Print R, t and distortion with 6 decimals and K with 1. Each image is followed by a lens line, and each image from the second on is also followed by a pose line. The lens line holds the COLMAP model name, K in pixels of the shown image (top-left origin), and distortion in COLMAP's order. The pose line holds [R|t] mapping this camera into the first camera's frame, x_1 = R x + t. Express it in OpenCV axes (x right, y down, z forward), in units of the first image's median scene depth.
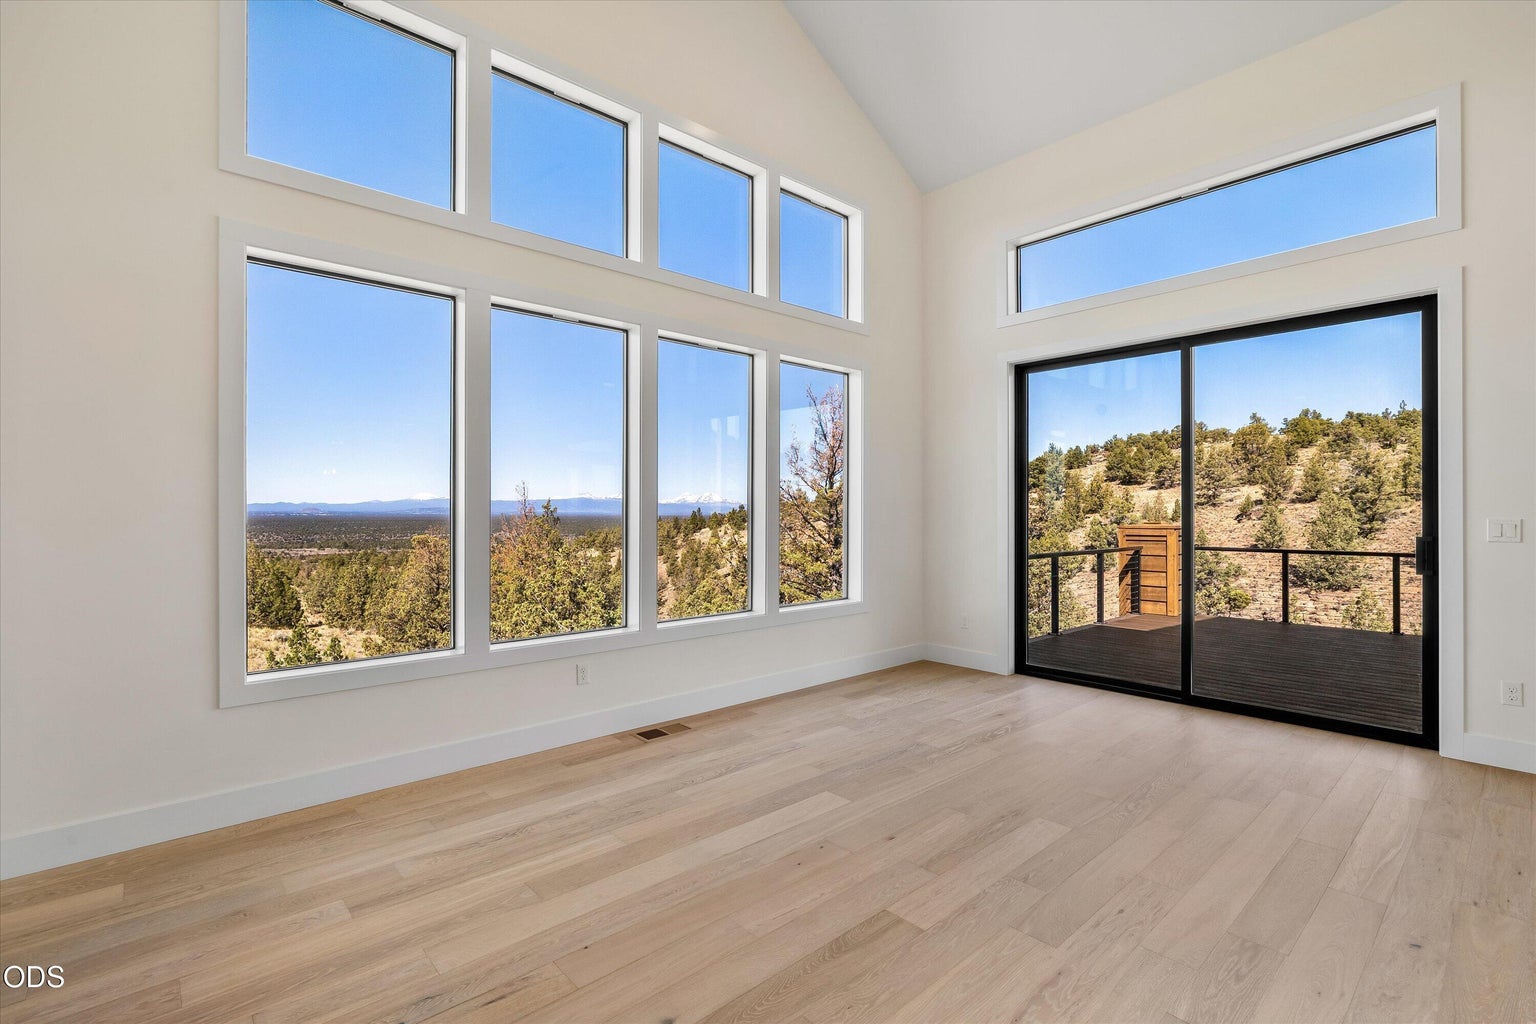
lens RADIAL K [[702.4, 0, 765.1], [0, 702.4, 512.0], [0, 0, 1]] dist [-0.000565, -0.000185]
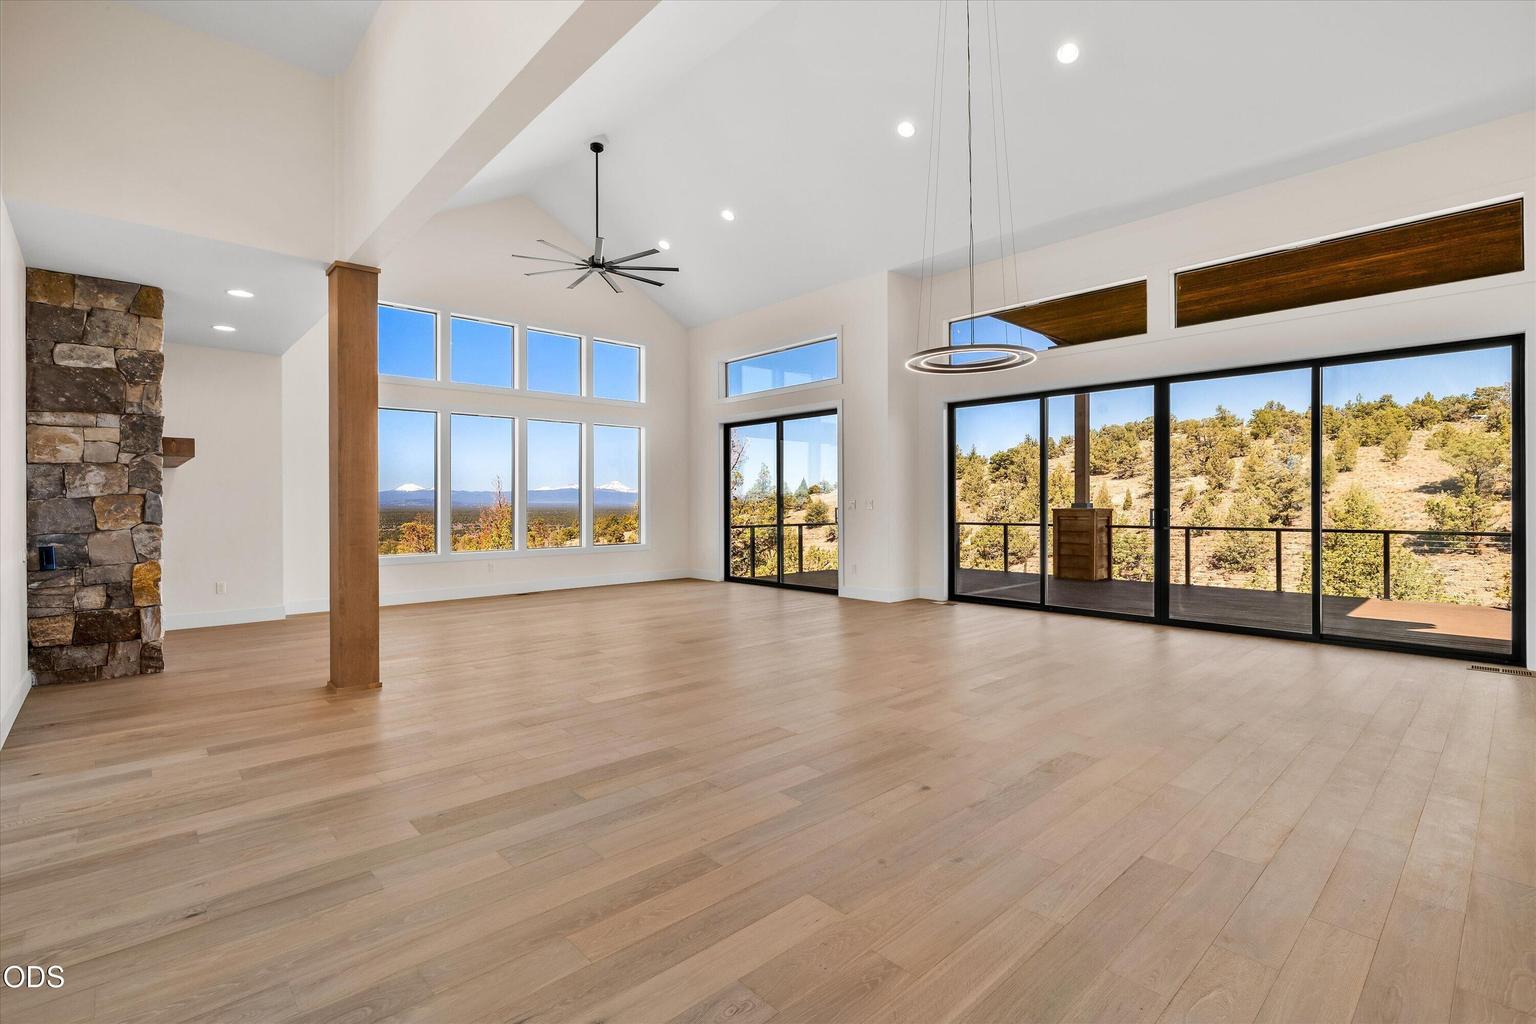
lens RADIAL K [[713.1, 0, 767.4], [0, 713.1, 497.5], [0, 0, 1]] dist [-0.001136, -0.000422]
pose [[0.999915, -0.002424, 0.012847, 0.040942], [0.002517, 0.999971, -0.007222, 0.001083], [-0.012829, 0.007254, 0.999891, -0.090146]]
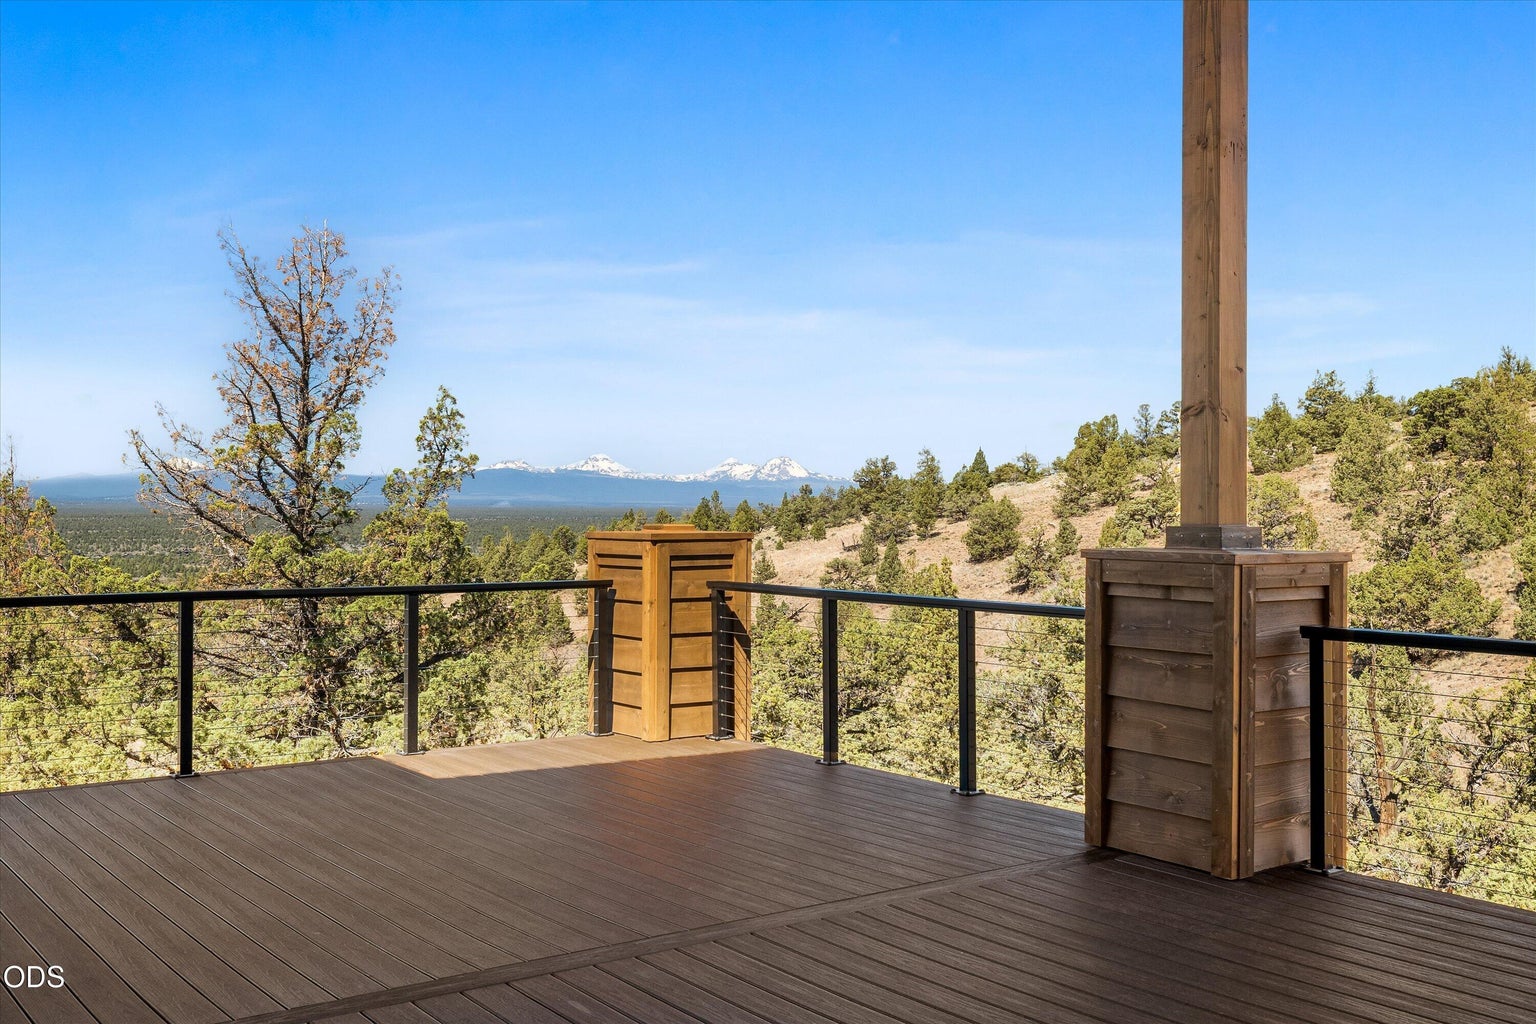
lens RADIAL K [[1559.5, 0, 768.0], [0, 1559.5, 512.0], [0, 0, 1]] dist [-0.010905, -0.009674]
pose [[0.996158, 0.005185, -0.087419, 0.112671], [-0.004577, 0.999964, 0.007152, -0.000114], [0.087453, -0.006724, 0.996146, 0.007070]]
